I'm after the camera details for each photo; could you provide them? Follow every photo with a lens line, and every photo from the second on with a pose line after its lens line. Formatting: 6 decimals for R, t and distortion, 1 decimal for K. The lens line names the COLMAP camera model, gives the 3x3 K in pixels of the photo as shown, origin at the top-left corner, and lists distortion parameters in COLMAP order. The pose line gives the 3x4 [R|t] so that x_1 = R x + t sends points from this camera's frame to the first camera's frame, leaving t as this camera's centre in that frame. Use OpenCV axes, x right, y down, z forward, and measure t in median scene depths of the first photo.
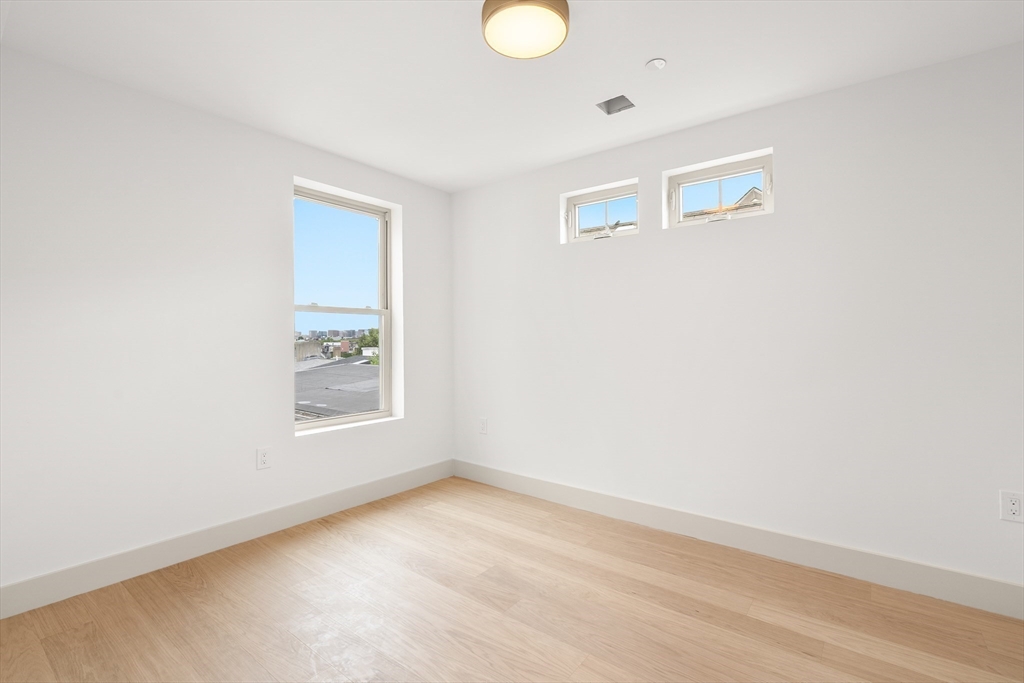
lens RADIAL K [[466.0, 0, 515.7], [0, 466.0, 344.1], [0, 0, 1]] dist [0.000728, 0.000381]
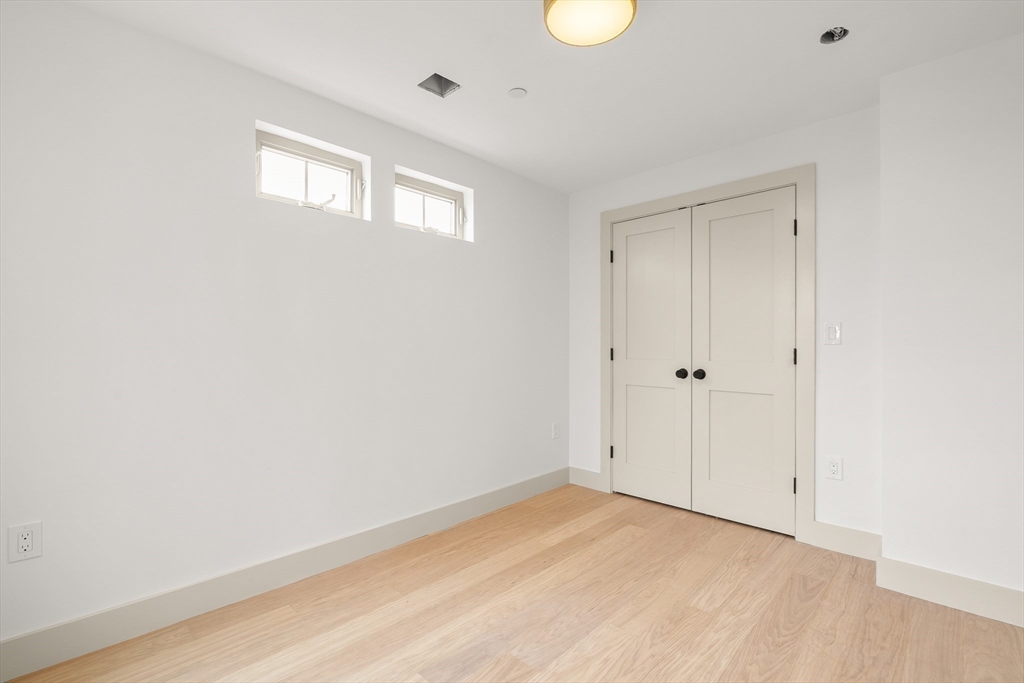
lens RADIAL K [[466.0, 0, 515.7], [0, 466.0, 344.1], [0, 0, 1]] dist [0.000728, 0.000381]
pose [[0.099269, 0.006992, 0.995036, -0.763623], [0.009997, 0.999918, -0.008024, 0.005016], [-0.995010, 0.010743, 0.099191, 0.850869]]
